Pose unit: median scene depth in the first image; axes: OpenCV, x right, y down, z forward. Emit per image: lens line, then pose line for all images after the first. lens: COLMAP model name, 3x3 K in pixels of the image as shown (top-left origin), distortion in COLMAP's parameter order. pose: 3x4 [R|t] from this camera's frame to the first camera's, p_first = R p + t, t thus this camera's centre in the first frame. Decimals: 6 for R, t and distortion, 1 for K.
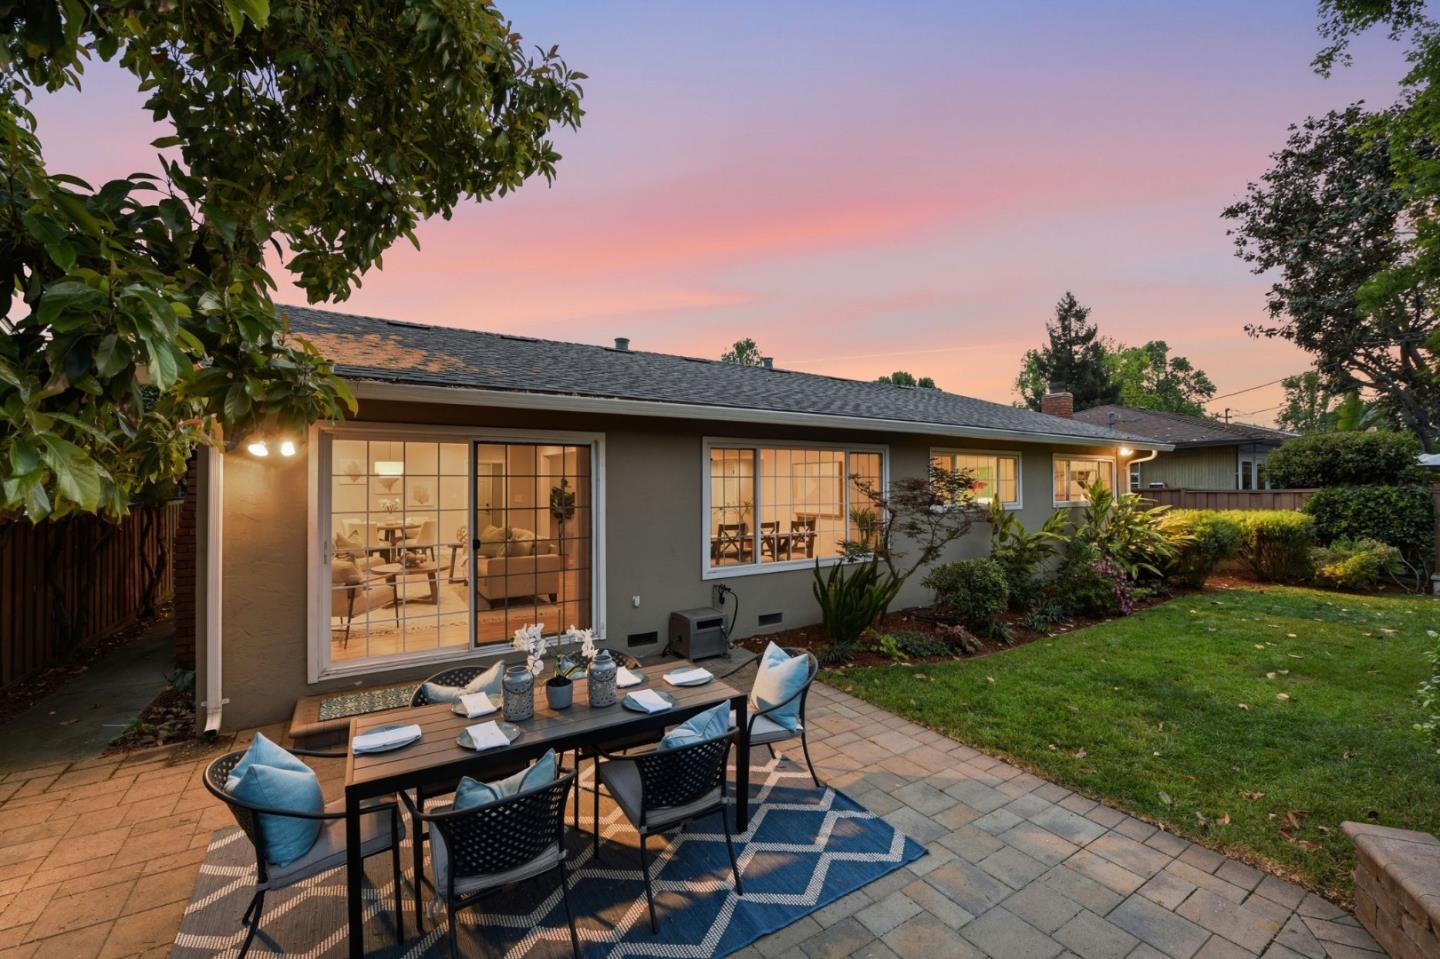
lens RADIAL K [[574.7, 0, 719.6], [0, 574.7, 481.6], [0, 0, 1]] dist [-0.014214, -0.003556]
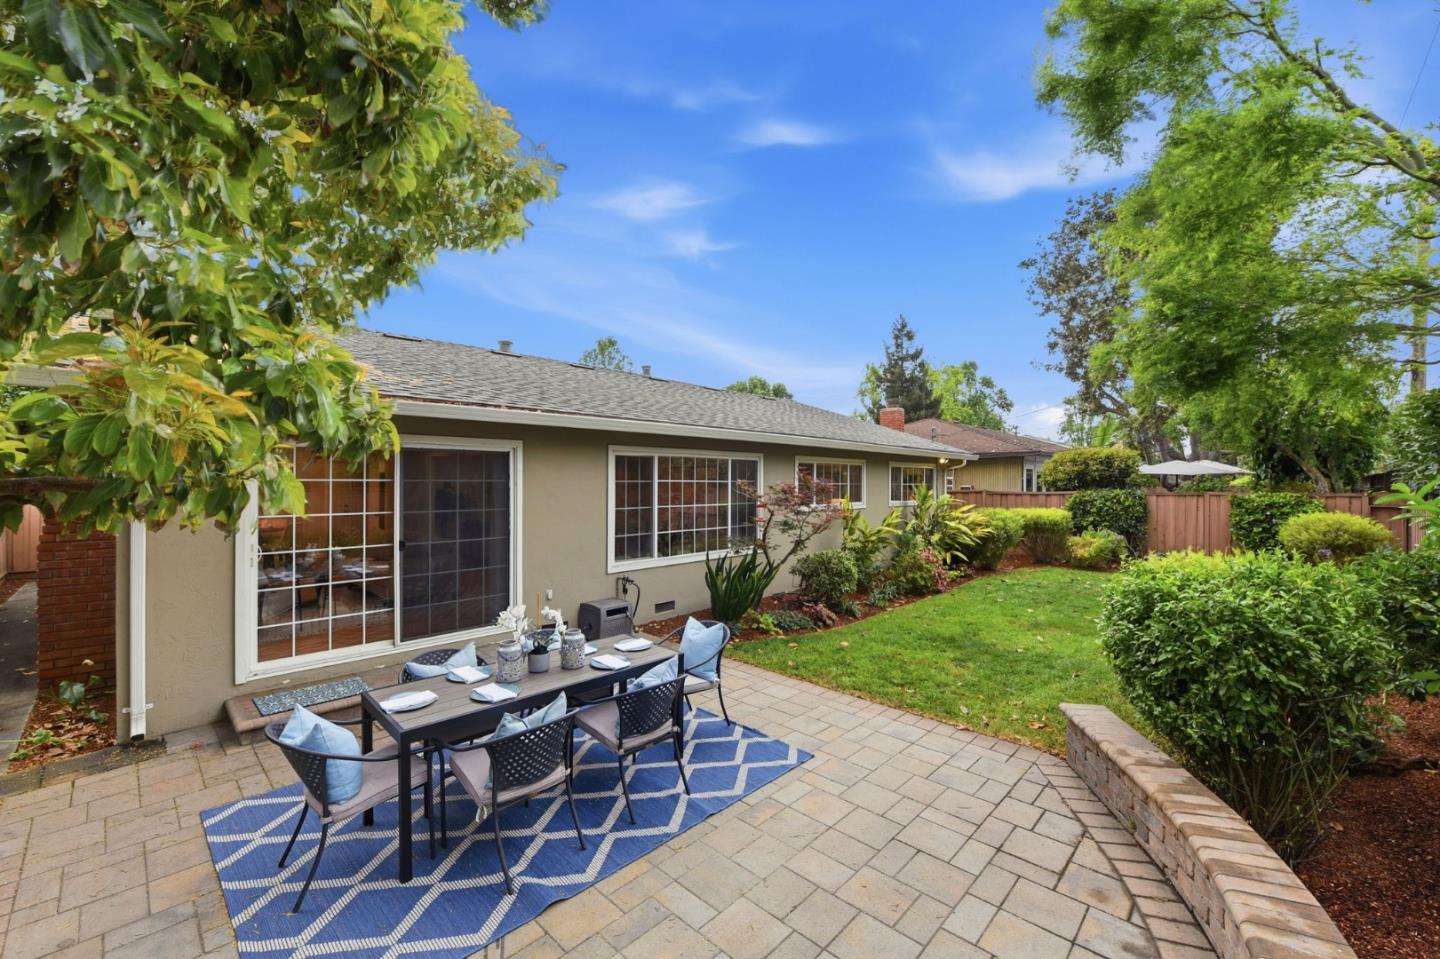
lens RADIAL K [[583.9, 0, 717.2], [0, 583.9, 492.9], [0, 0, 1]] dist [-0.014096, -0.002348]
pose [[0.969458, 0.001162, 0.245254, -0.104089], [-0.006708, 0.999740, 0.021780, -0.011828], [-0.245165, -0.022760, 0.969214, -0.150729]]
